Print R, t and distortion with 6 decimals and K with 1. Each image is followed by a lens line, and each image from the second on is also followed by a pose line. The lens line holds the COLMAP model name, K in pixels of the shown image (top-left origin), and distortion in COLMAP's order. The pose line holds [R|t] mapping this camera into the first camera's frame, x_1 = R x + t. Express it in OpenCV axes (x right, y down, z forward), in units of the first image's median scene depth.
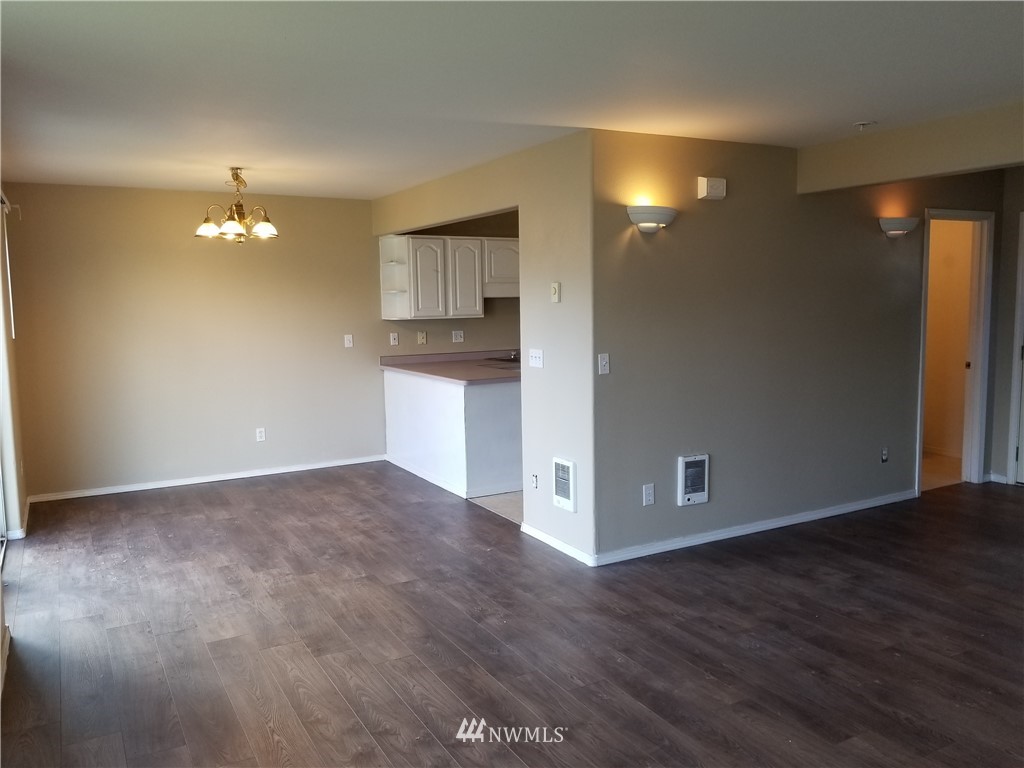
lens RADIAL K [[802.6, 0, 514.3], [0, 802.6, 388.3], [0, 0, 1]] dist [0.053716, -0.073017]
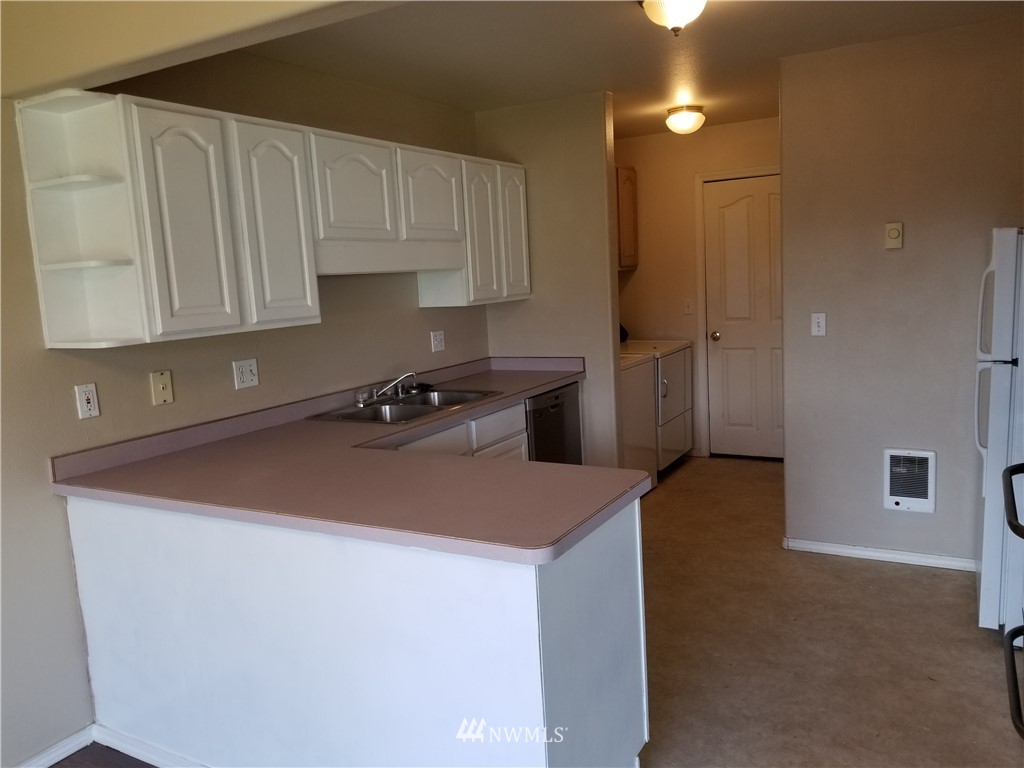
lens RADIAL K [[802.6, 0, 508.9], [0, 802.6, 378.7], [0, 0, 1]] dist [0.053716, -0.073017]
pose [[0.861366, -0.099547, 0.498136, -0.167450], [0.099245, 0.994692, 0.027166, -0.062926], [-0.498197, 0.026038, 0.866673, 0.604984]]
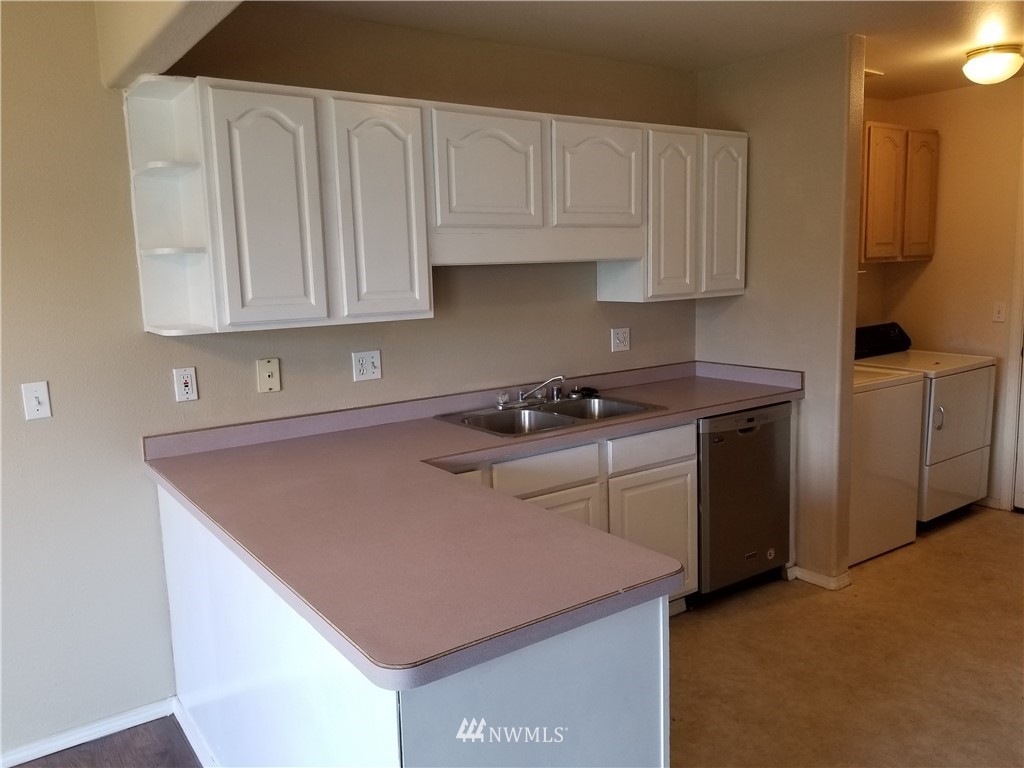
lens RADIAL K [[802.6, 0, 508.1], [0, 802.6, 376.3], [0, 0, 1]] dist [0.053716, -0.073017]
pose [[0.994879, -0.027105, 0.097373, -0.041509], [0.024380, 0.999280, 0.029065, -0.072618], [-0.098091, -0.026543, 0.994823, 0.632426]]
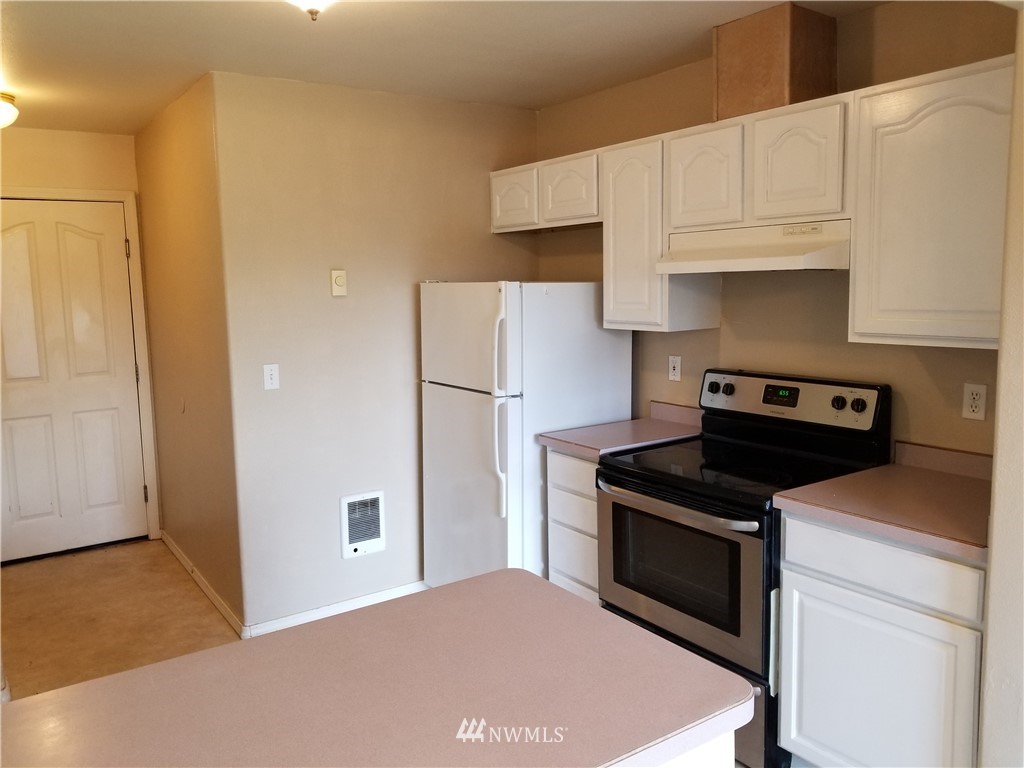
lens RADIAL K [[802.6, 0, 514.4], [0, 802.6, 375.6], [0, 0, 1]] dist [0.053716, -0.073017]
pose [[-0.087115, -0.103303, 0.990828, -0.207956], [0.137040, 0.983911, 0.114630, -0.098022], [-0.986727, 0.145769, -0.071556, 0.845665]]
